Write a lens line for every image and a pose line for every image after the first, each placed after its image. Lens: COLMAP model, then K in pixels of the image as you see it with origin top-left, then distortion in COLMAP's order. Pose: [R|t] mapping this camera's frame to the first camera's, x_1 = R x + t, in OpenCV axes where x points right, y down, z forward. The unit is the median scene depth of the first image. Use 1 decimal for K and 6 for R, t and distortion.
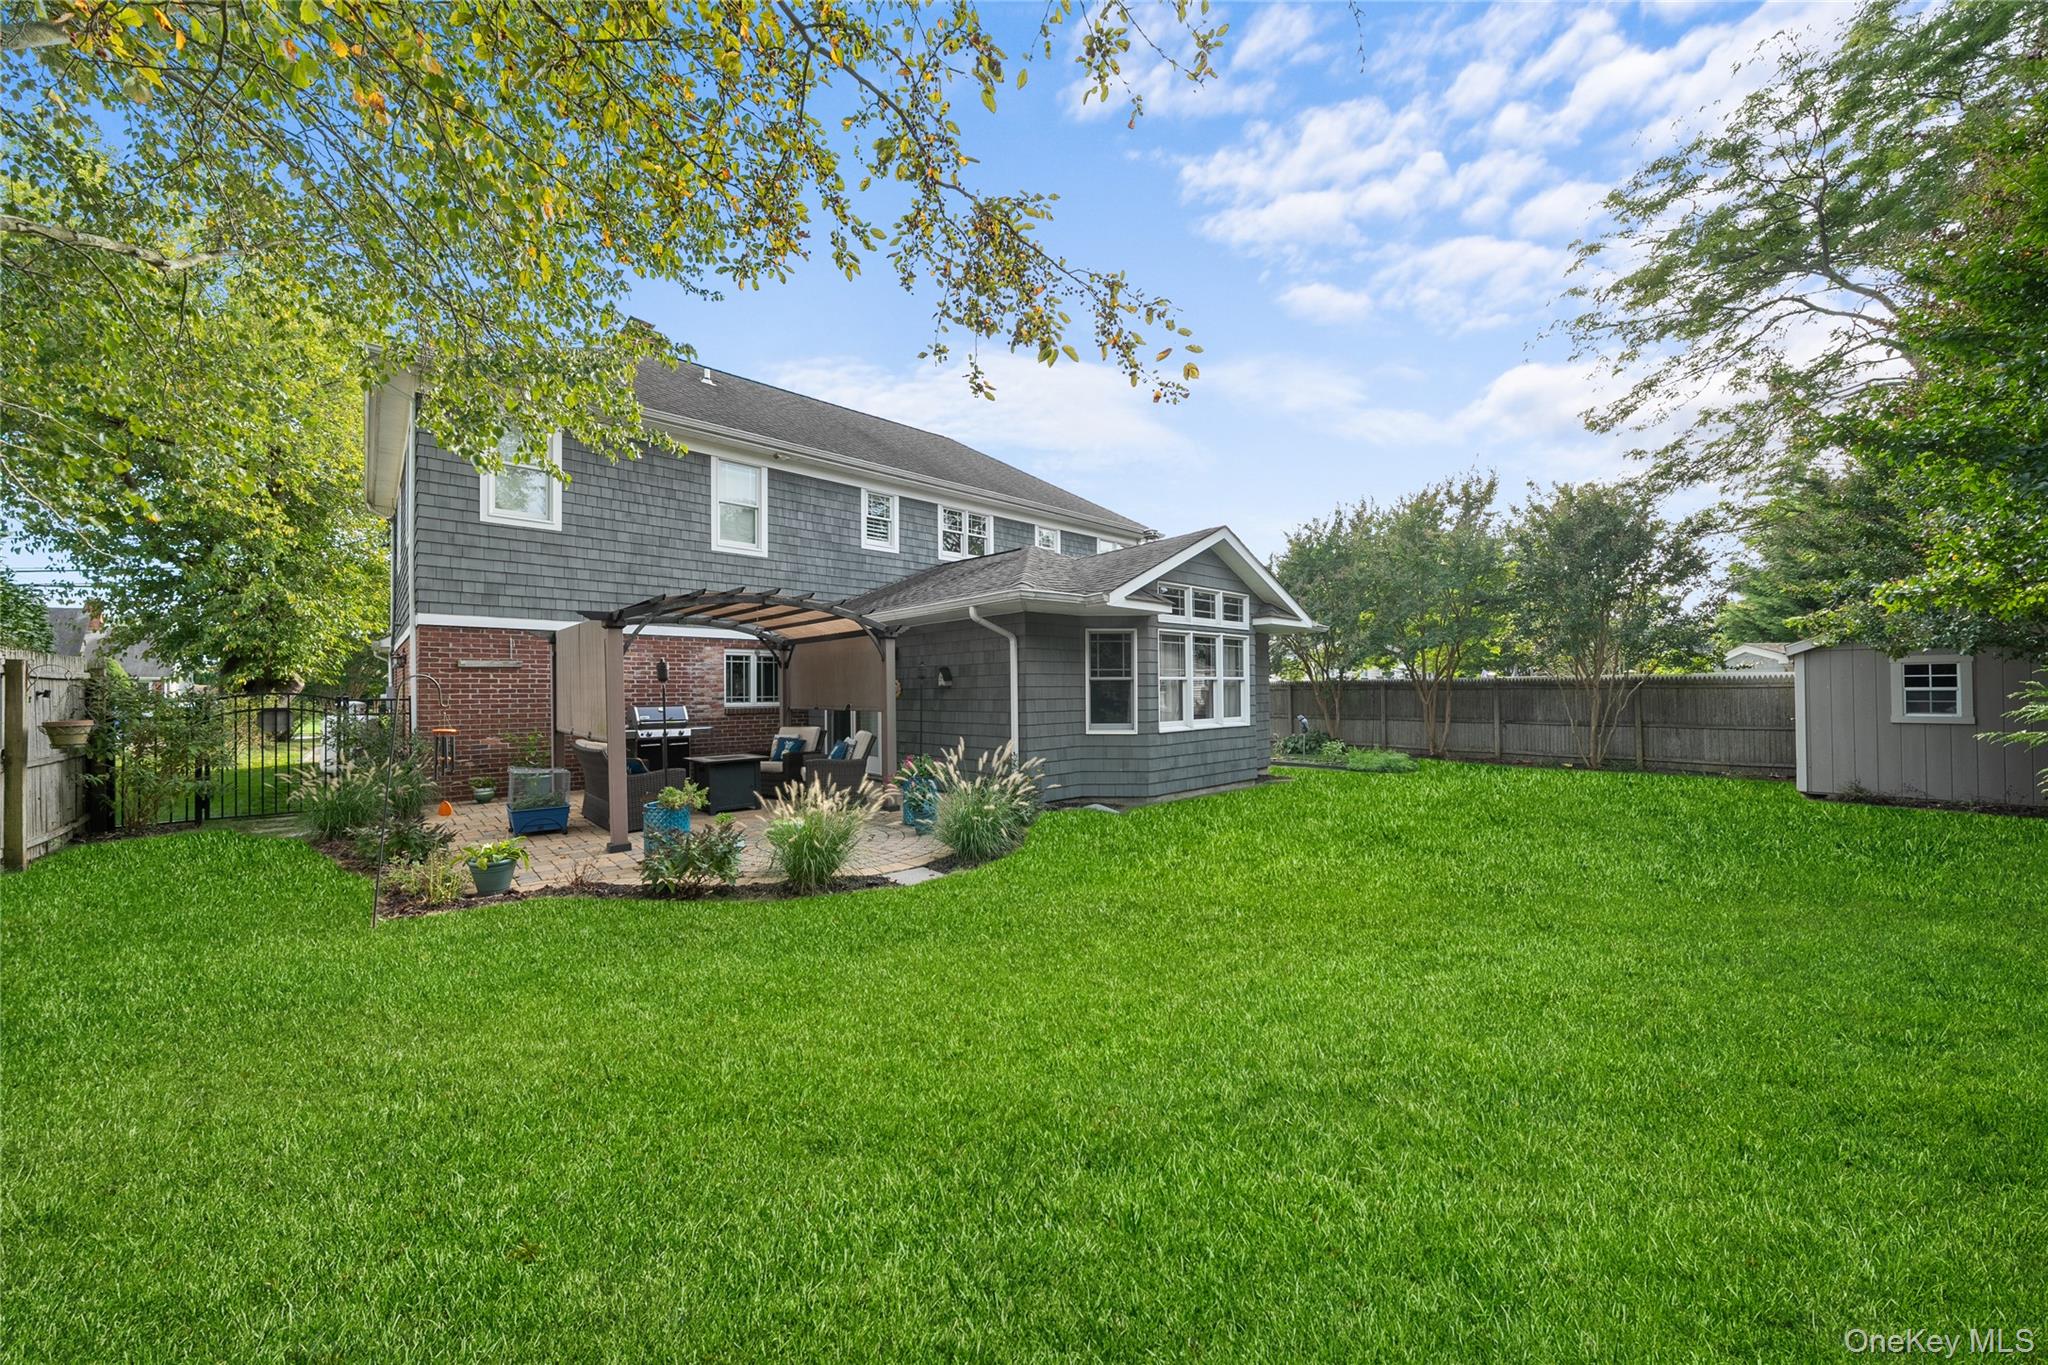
lens RADIAL K [[701.8, 0, 1024.0], [0, 701.8, 682.5], [0, 0, 1]] dist [-0.000612, -0.000071]
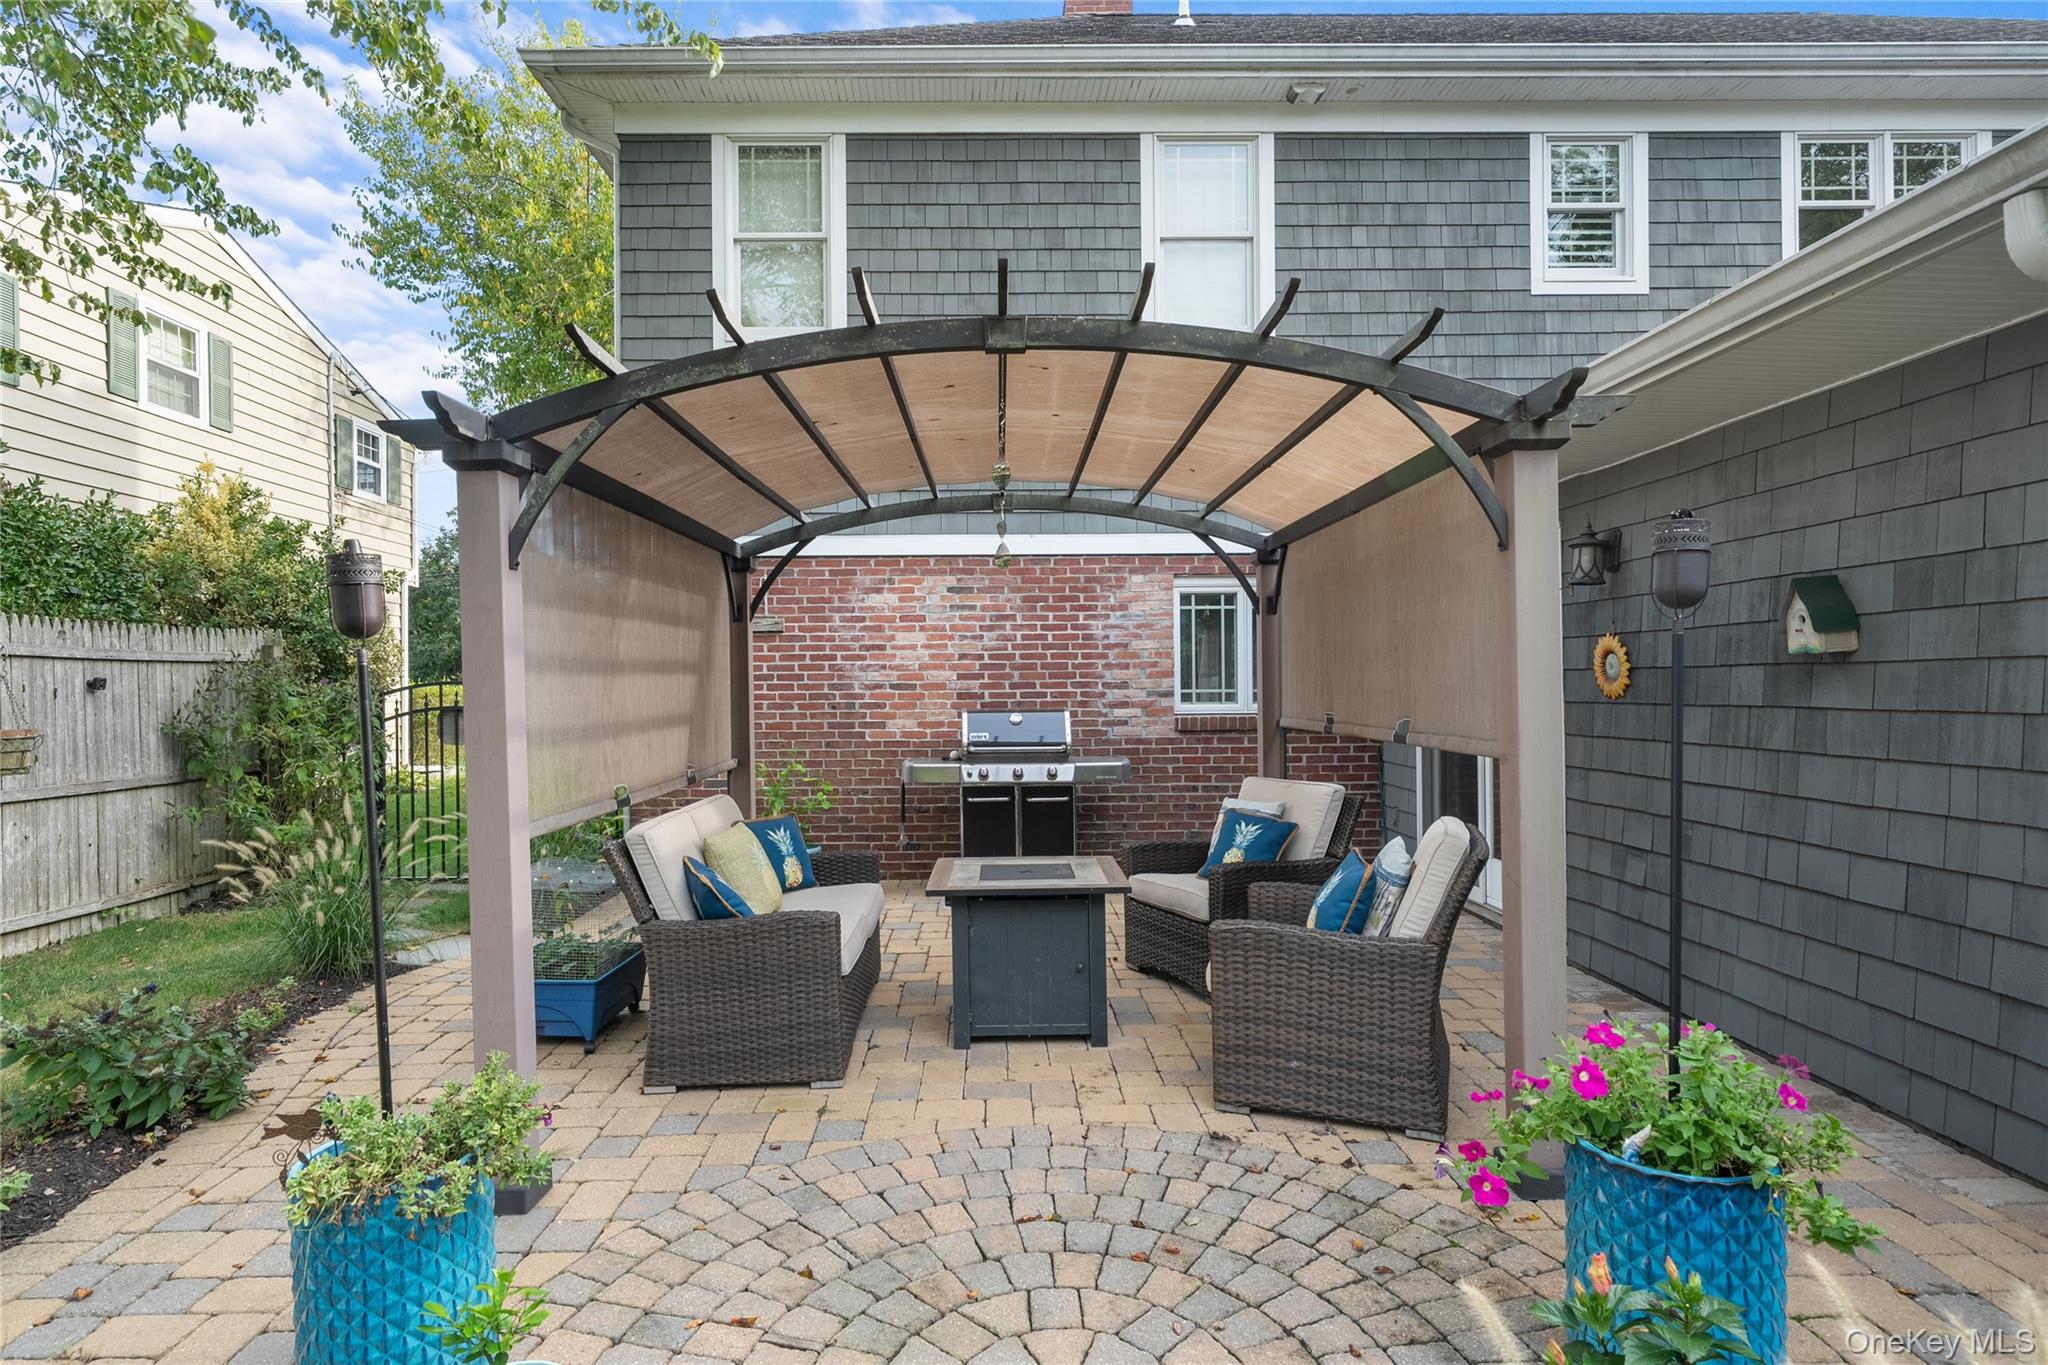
lens RADIAL K [[1046.0, 0, 1024.0], [0, 1046.0, 682.5], [0, 0, 1]] dist [-0.000782, -0.000105]
pose [[0.734301, 0.000528, -0.678824, -0.054121], [0.011875, 0.999837, 0.013623, 0.005497], [0.678720, -0.018065, 0.734175, 0.424658]]
